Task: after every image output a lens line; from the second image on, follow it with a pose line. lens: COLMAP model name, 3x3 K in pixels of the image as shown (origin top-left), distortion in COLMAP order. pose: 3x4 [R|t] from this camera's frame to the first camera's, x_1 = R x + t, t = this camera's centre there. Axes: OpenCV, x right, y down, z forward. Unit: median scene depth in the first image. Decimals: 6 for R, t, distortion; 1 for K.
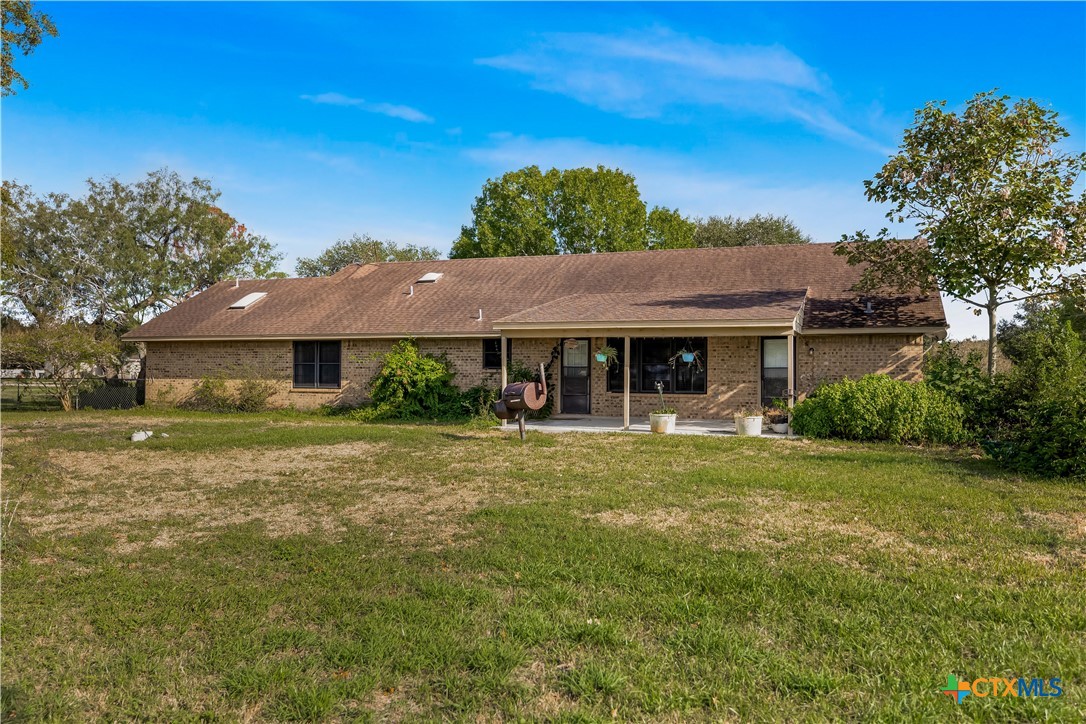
lens RADIAL K [[841.8, 0, 539.3], [0, 841.8, 364.1], [0, 0, 1]] dist [-0.005320, -0.006065]
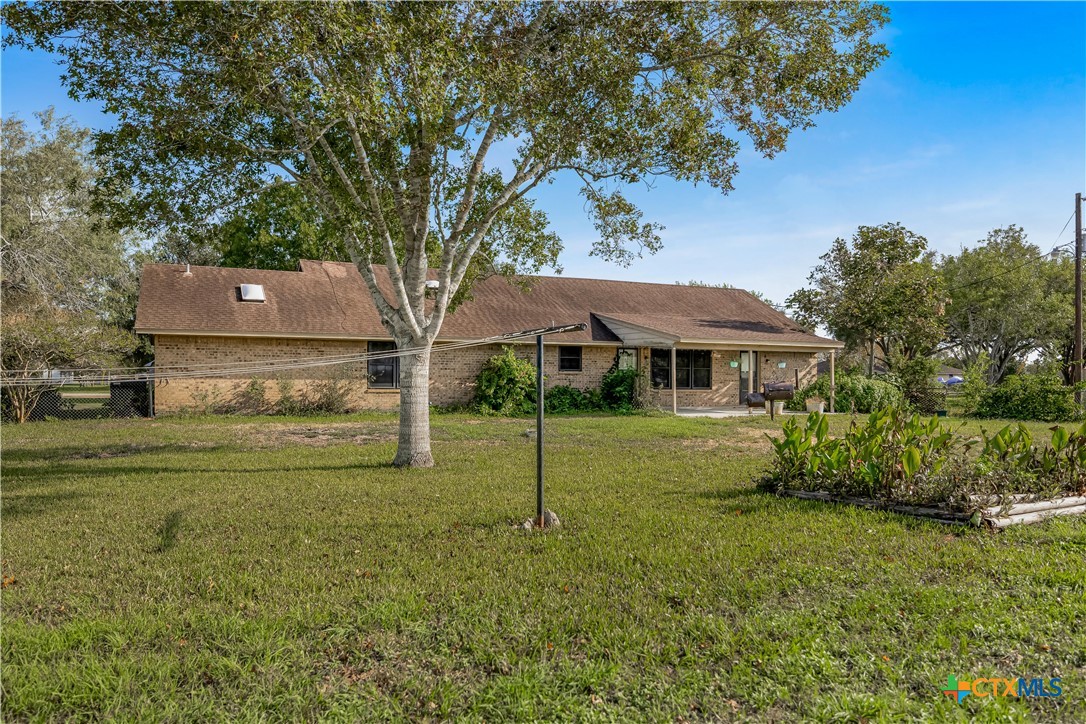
lens RADIAL K [[806.6, 0, 548.5], [0, 806.6, 365.6], [0, 0, 1]] dist [-0.006980, -0.000641]
pose [[0.708216, 0.008702, 0.705942, -0.887130], [-0.012564, 0.999921, 0.000278, -0.001820], [-0.705884, -0.009066, 0.708270, 0.191139]]
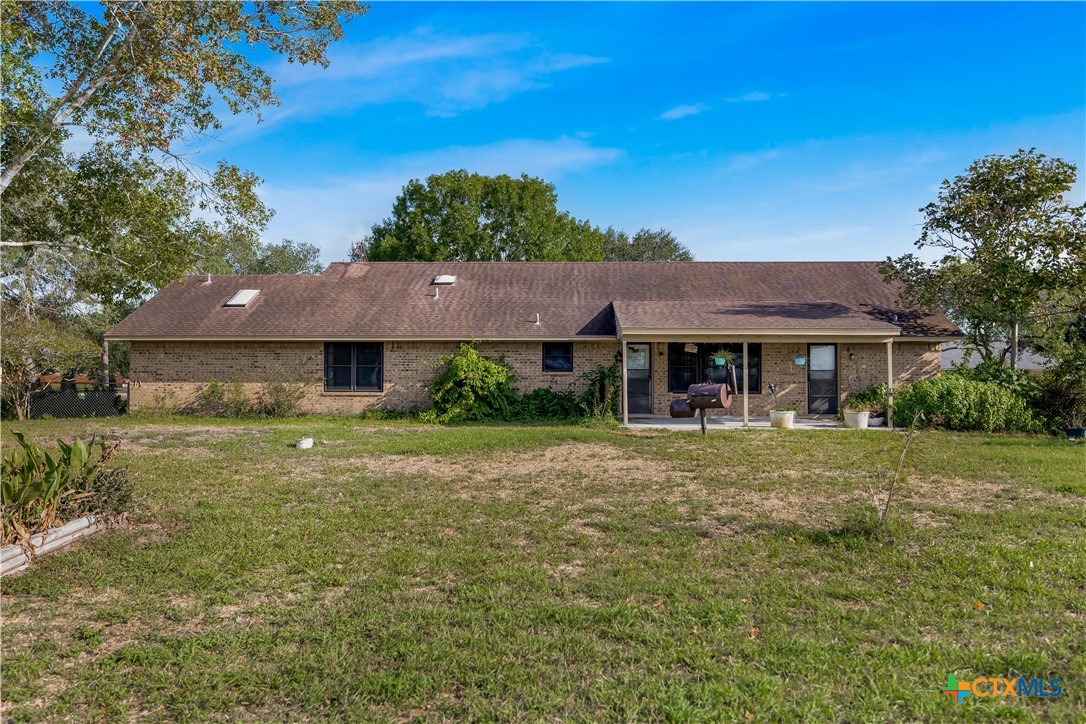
lens RADIAL K [[841.8, 0, 543.2], [0, 841.8, 362.2], [0, 0, 1]] dist [-0.005320, -0.006065]
pose [[0.952333, 0.002510, 0.305051, -0.378862], [-0.001159, 0.999989, -0.004609, -0.000879], [-0.305059, 0.004036, 0.952325, 0.017004]]
